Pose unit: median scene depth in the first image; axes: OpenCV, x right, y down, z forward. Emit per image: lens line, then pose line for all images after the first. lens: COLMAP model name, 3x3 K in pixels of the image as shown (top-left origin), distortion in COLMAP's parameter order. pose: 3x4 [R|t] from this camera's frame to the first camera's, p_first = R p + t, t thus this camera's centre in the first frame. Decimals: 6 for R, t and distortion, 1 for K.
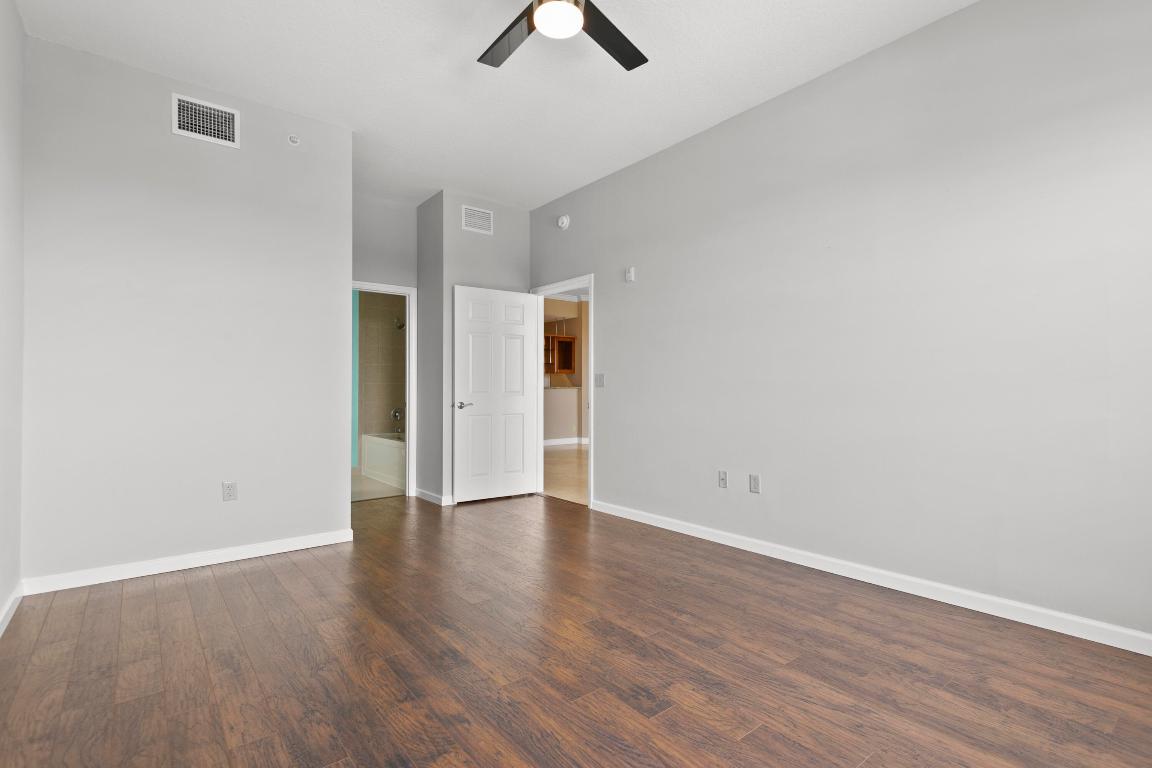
lens RADIAL K [[538.9, 0, 574.8], [0, 538.9, 387.5], [0, 0, 1]] dist [0.022164, -0.008161]
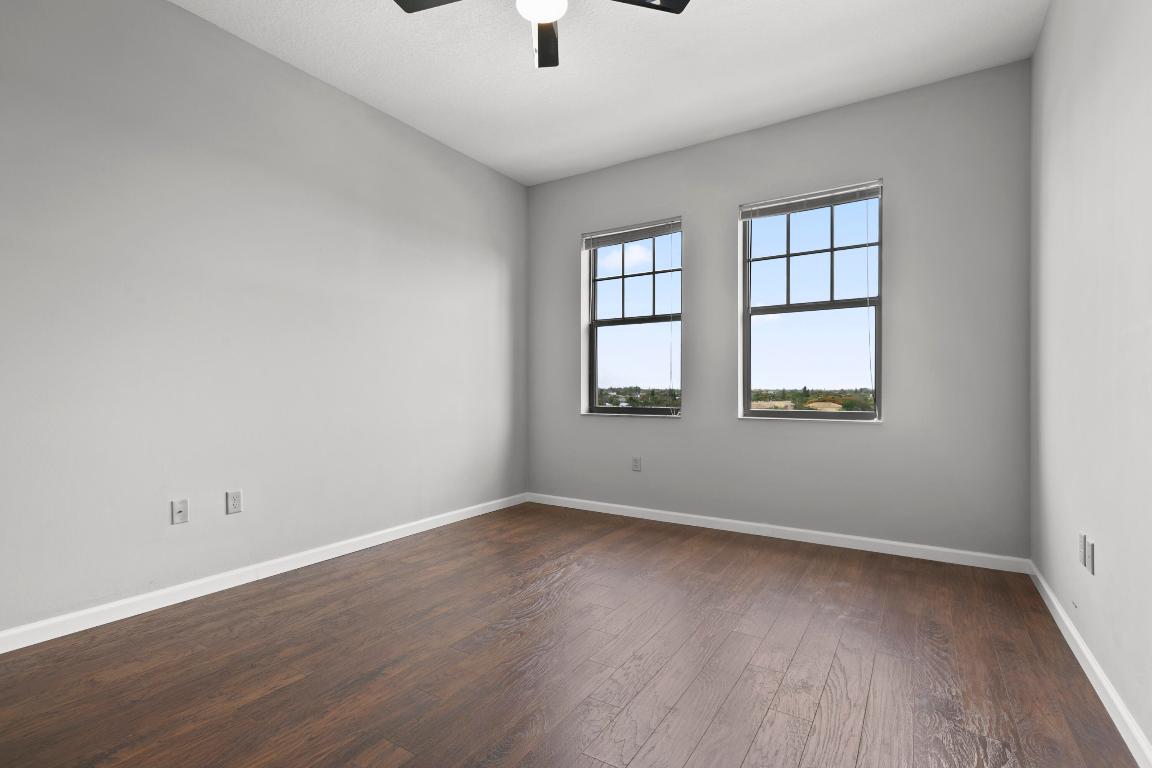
lens RADIAL K [[535.1, 0, 580.5], [0, 535.1, 394.5], [0, 0, 1]] dist [0.019410, -0.008792]
pose [[-0.326004, -0.007223, 0.945341, -0.695125], [-0.005974, 0.999967, 0.005581, 0.011143], [-0.945349, -0.003828, -0.326036, 0.900941]]
